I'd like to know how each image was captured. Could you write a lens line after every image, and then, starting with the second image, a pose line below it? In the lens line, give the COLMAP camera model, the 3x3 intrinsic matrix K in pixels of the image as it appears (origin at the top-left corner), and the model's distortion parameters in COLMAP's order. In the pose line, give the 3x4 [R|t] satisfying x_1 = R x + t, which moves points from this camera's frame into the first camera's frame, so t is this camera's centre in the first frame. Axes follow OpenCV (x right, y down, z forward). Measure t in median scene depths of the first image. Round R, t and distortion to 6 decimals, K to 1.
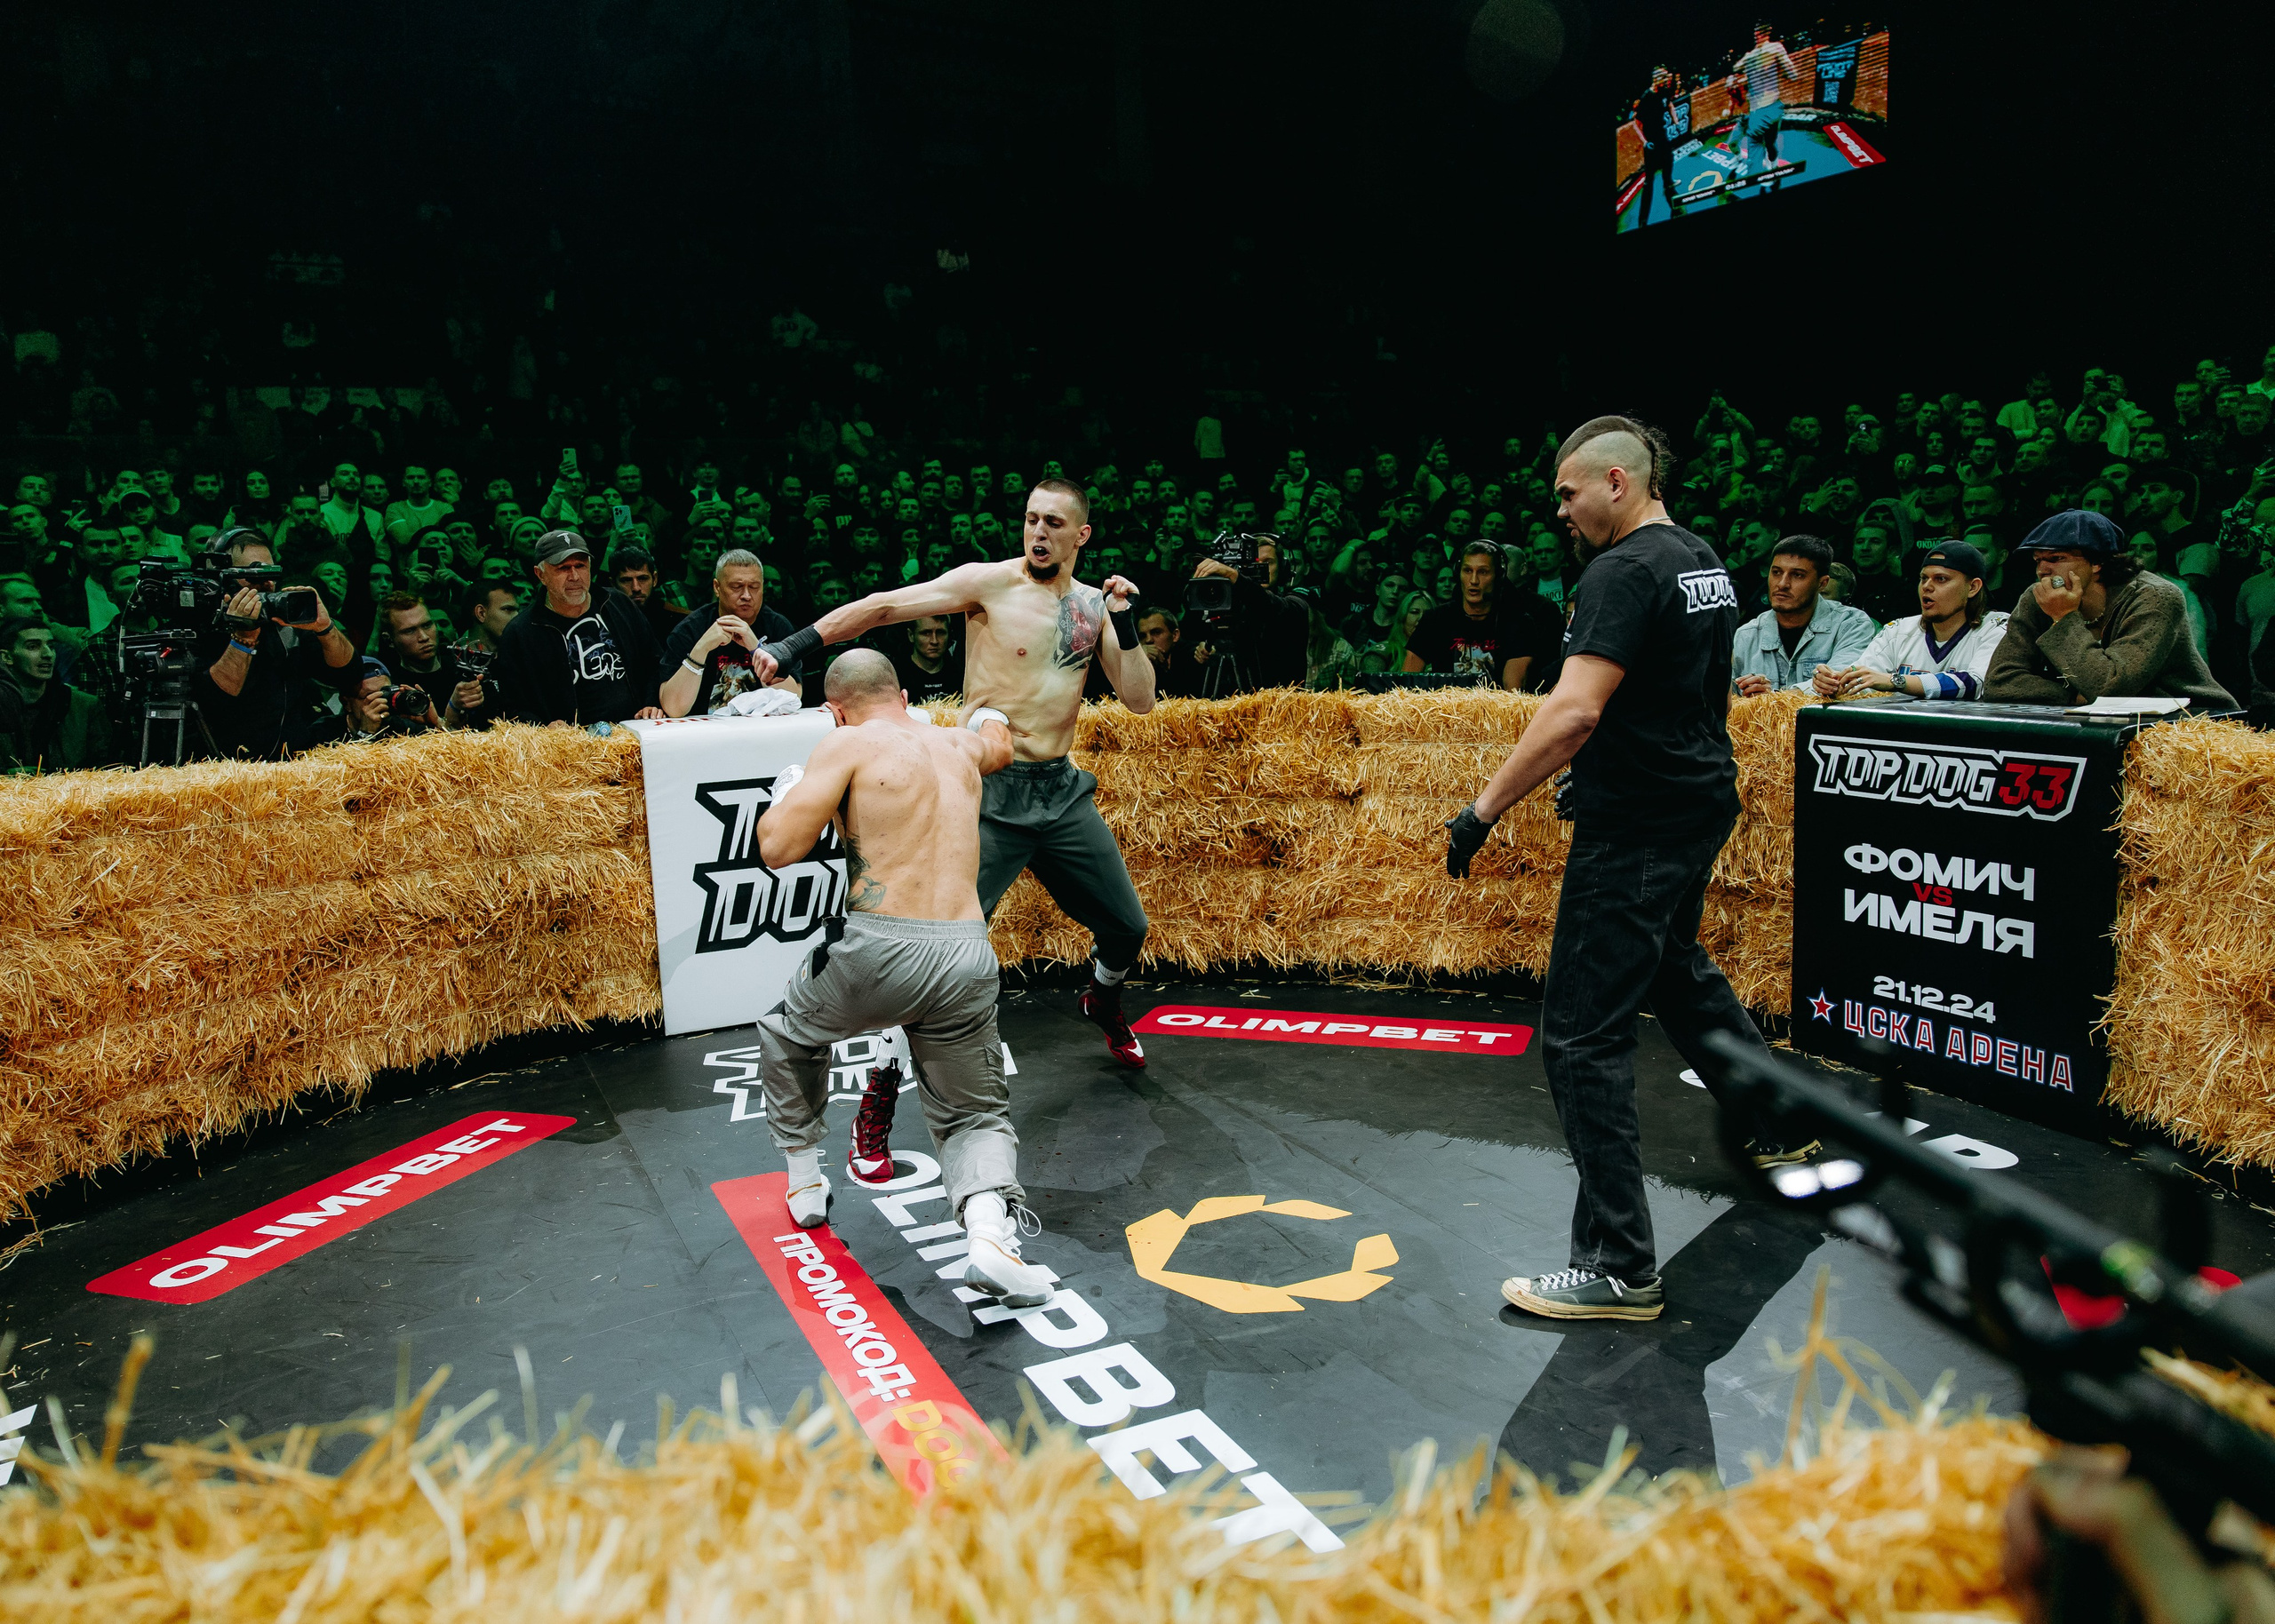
lens RADIAL K [[1652.4, 0, 1137.5], [0, 1652.4, 812.0], [0, 0, 1]] dist [-0.005223, -0.002026]
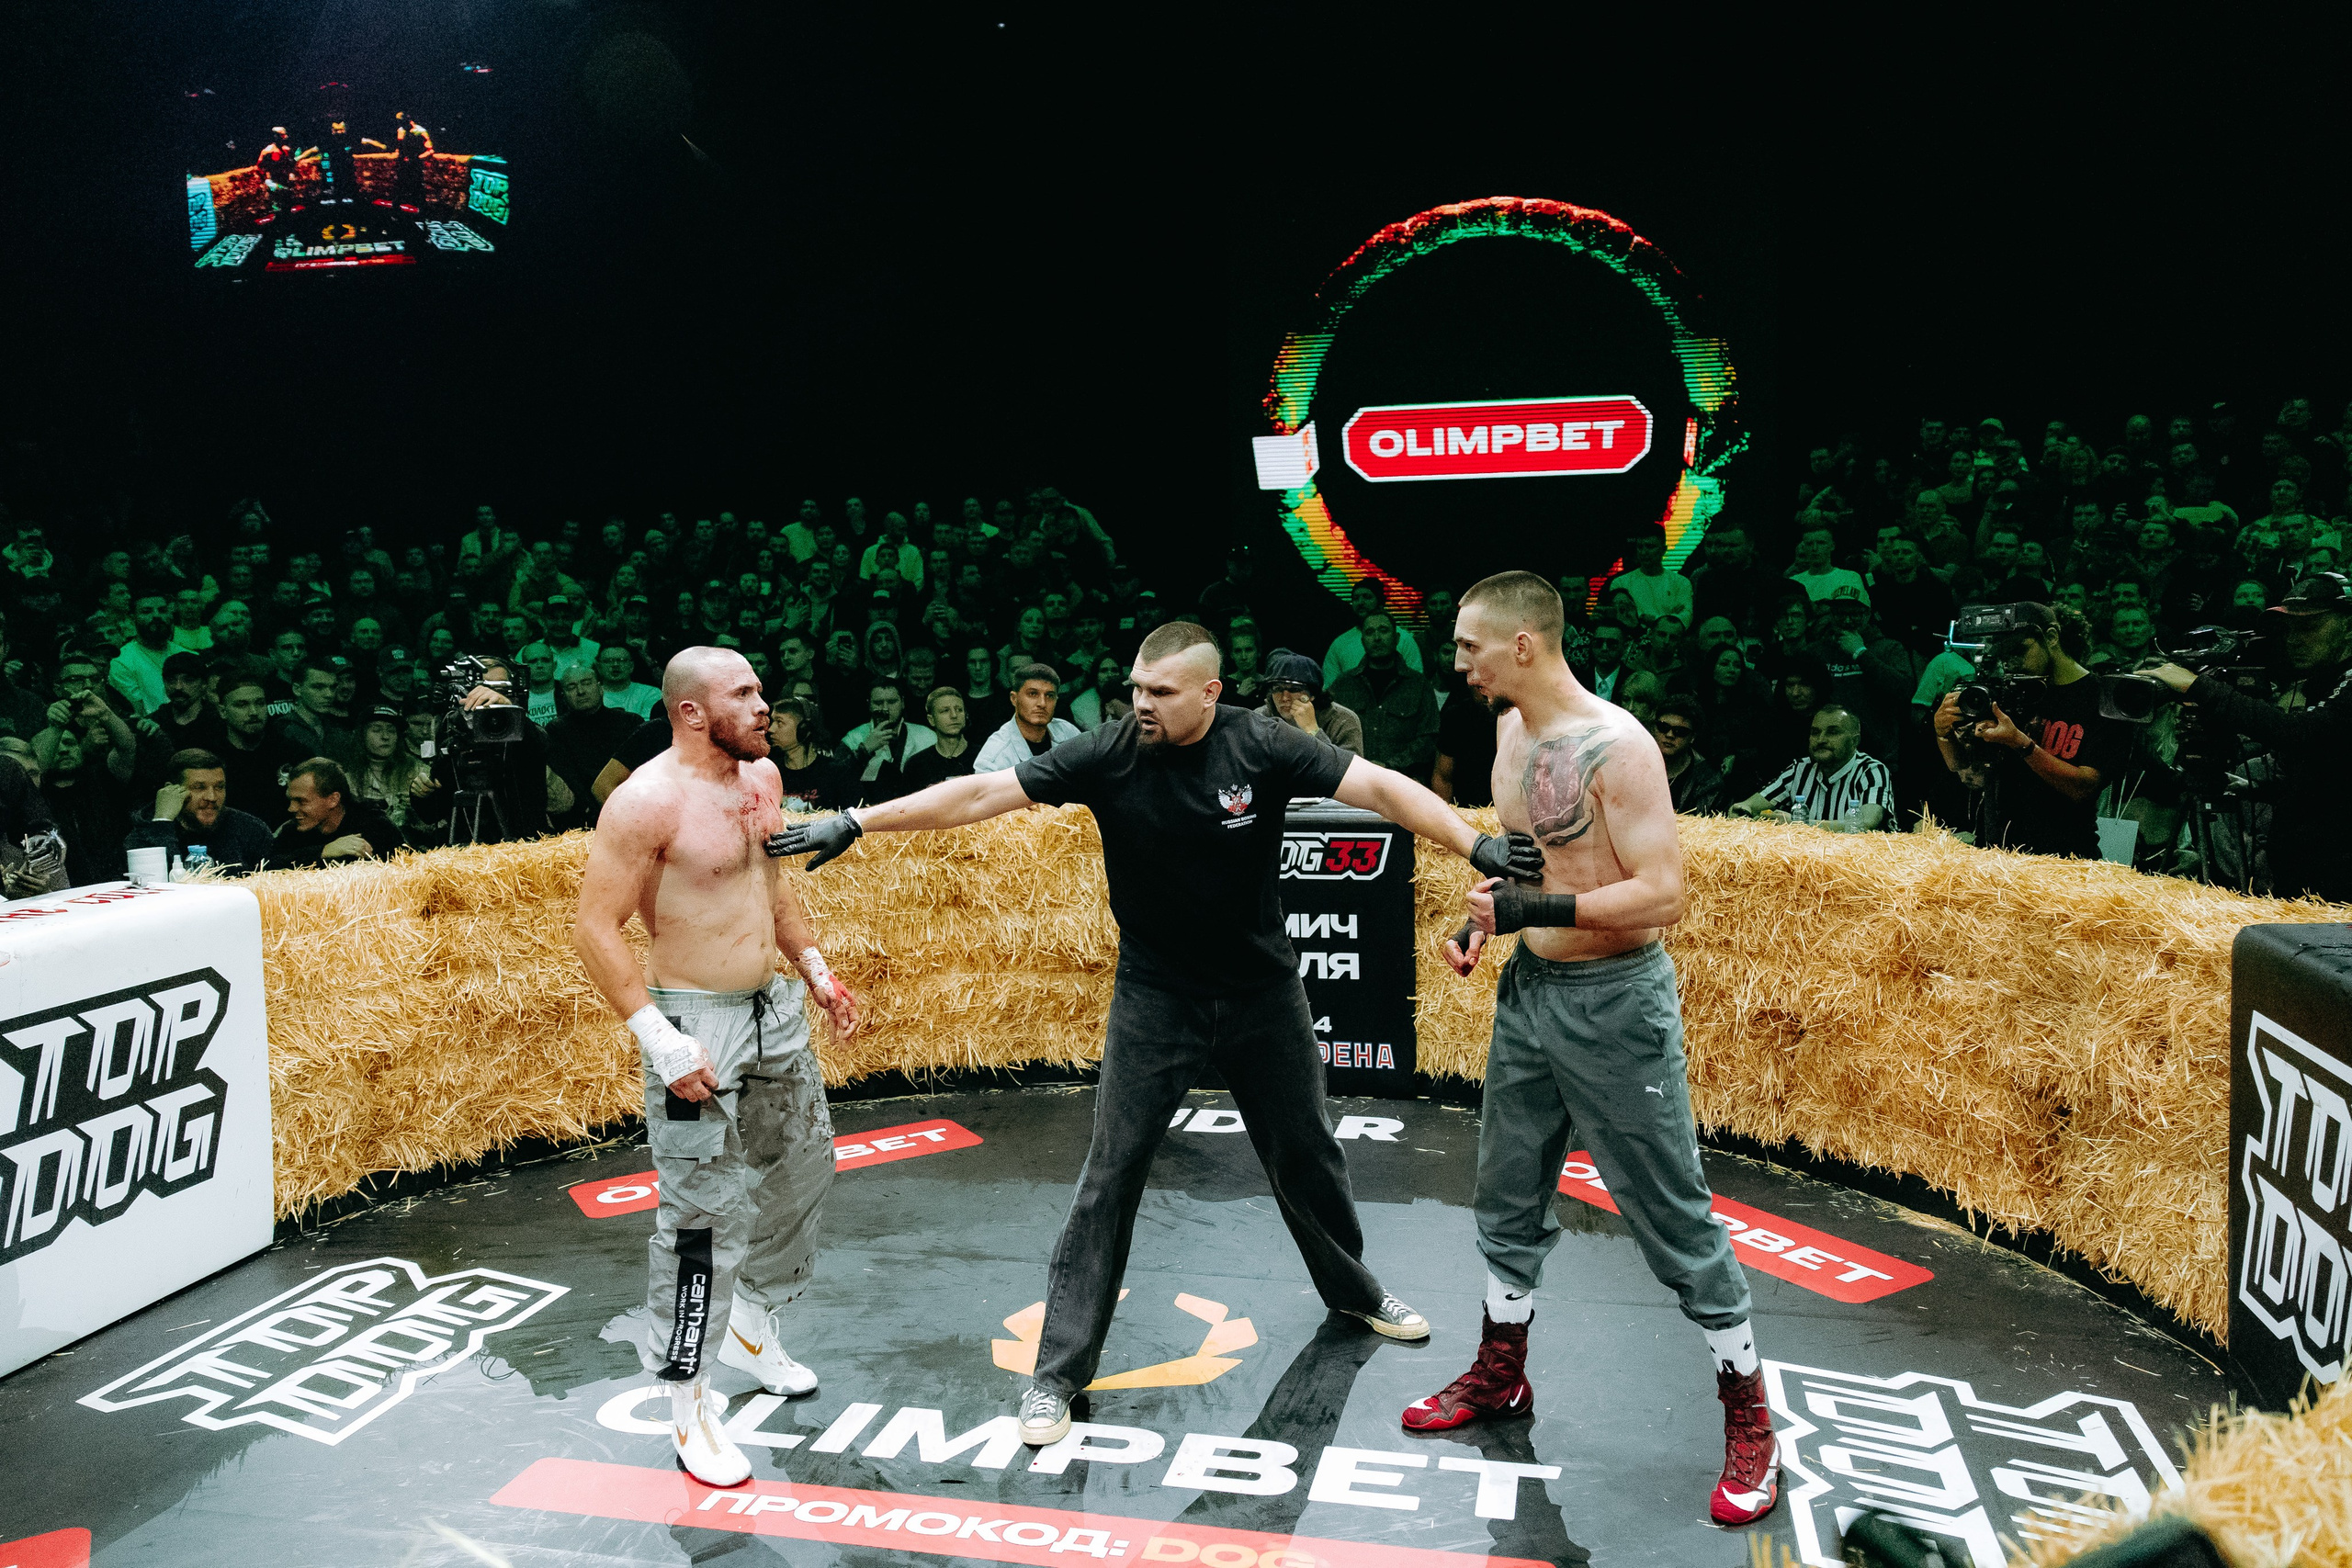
lens RADIAL K [[1703.0, 0, 1176.0], [0, 1703.0, 784.0], [0, 0, 1]] dist [0.002740, -0.000104]
pose [[0.627395, -0.055125, 0.776747, -0.644900], [0.108160, 0.993991, -0.016821, -0.065885], [-0.771153, 0.094566, 0.629588, 0.190368]]
